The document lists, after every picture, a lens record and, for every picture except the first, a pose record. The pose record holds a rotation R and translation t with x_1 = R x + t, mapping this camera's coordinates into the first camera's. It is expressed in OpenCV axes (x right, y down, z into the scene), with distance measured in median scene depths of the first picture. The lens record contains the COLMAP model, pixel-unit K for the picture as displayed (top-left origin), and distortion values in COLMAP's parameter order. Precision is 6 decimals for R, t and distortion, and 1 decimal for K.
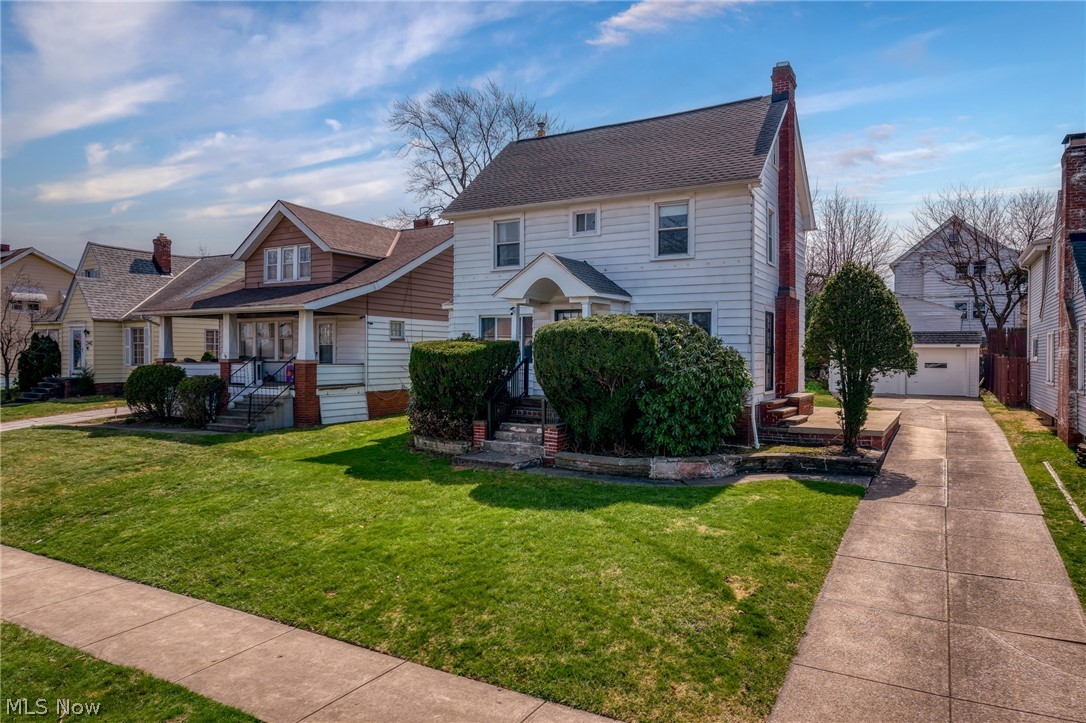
lens RADIAL K [[691.5, 0, 557.2], [0, 691.5, 363.4], [0, 0, 1]] dist [0.002927, 0.000639]
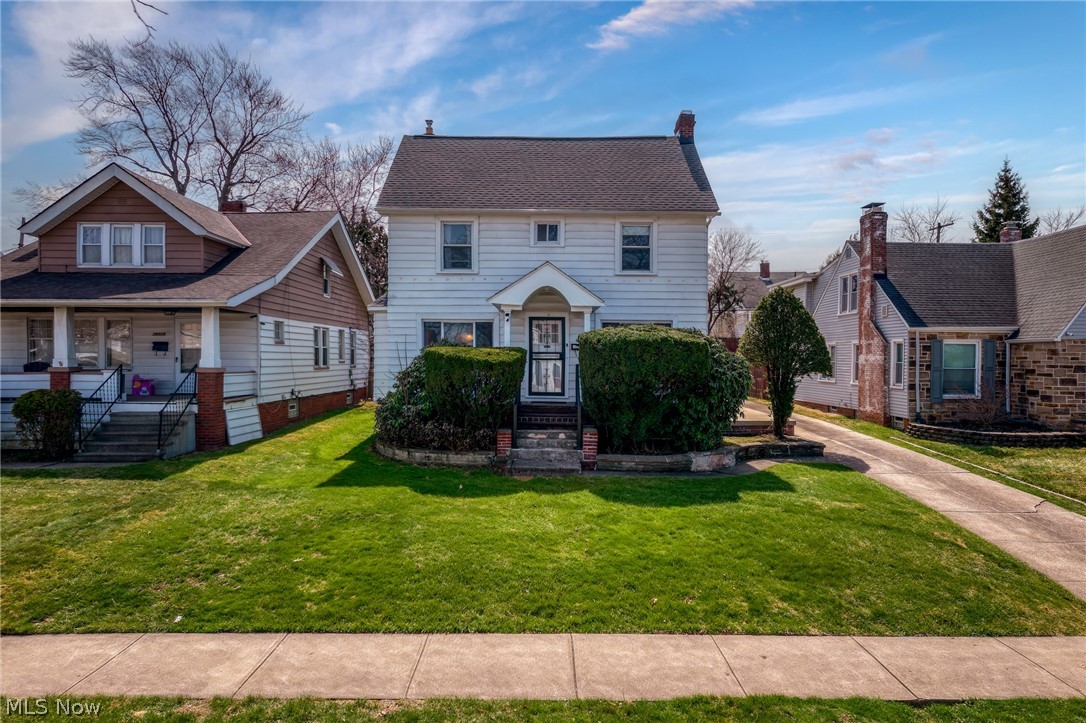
lens RADIAL K [[691.5, 0, 552.8], [0, 691.5, 364.7], [0, 0, 1]] dist [0.002927, 0.000639]
pose [[0.867954, -0.005513, 0.496613, -0.481171], [0.005295, 0.999984, 0.001848, -0.008892], [-0.496616, 0.001026, 0.867970, 0.101372]]
